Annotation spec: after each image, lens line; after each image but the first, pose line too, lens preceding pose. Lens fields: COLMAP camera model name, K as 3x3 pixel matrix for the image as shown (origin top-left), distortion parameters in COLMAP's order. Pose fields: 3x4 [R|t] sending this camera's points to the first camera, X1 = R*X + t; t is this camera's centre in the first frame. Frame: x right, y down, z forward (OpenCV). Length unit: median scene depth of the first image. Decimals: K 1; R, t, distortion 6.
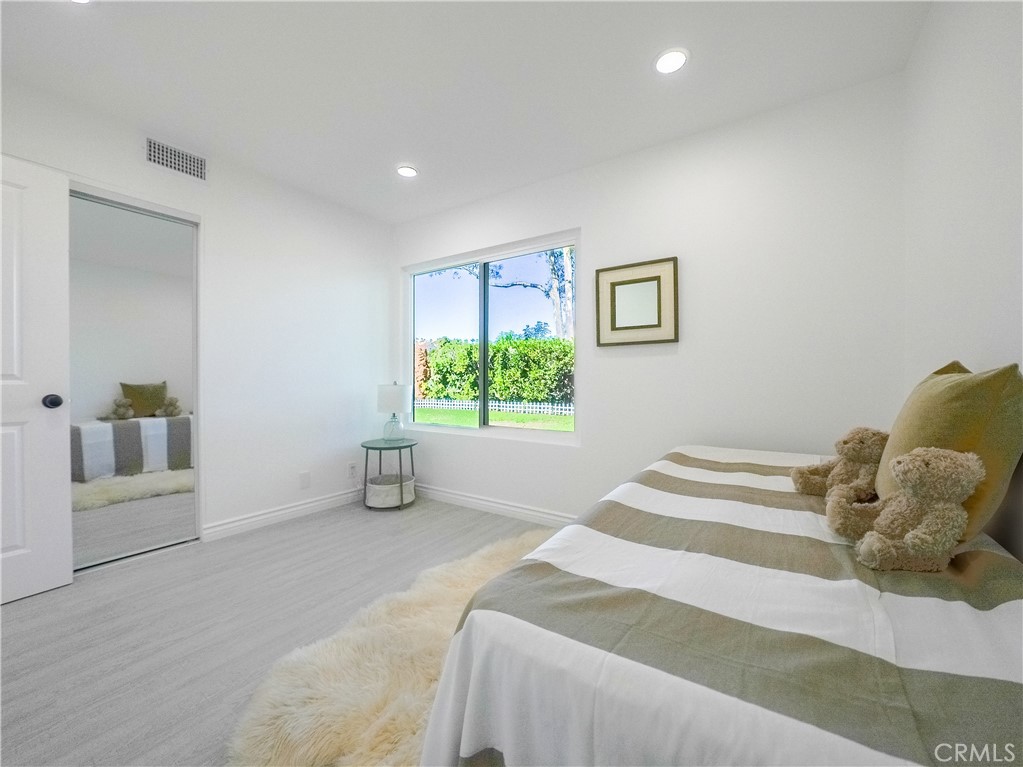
lens RADIAL K [[400.6, 0, 511.5], [0, 400.6, 383.5], [0, 0, 1]] dist [-0.021445, 0.000100]
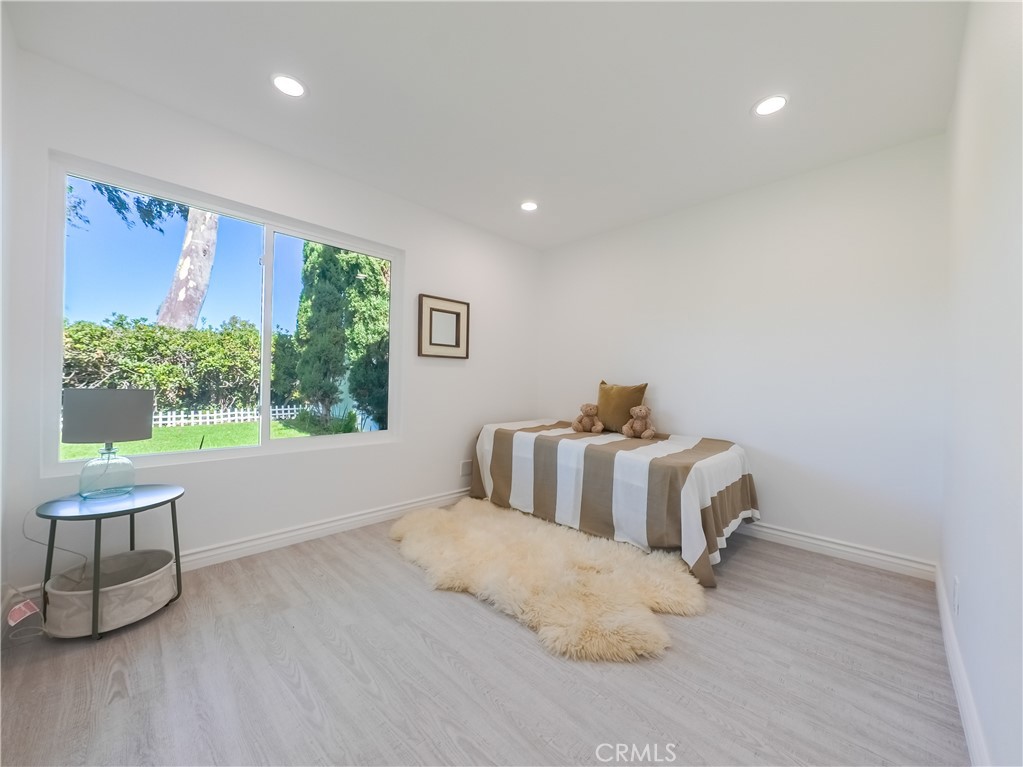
lens RADIAL K [[376.4, 0, 511.5], [0, 376.4, 383.5], [0, 0, 1]] dist [0.000917, 0.000117]
pose [[0.202279, 0.010690, 0.979270, -0.858449], [-0.007056, 0.999930, -0.009458, 0.000223], [-0.979303, -0.004997, 0.202340, 0.494763]]
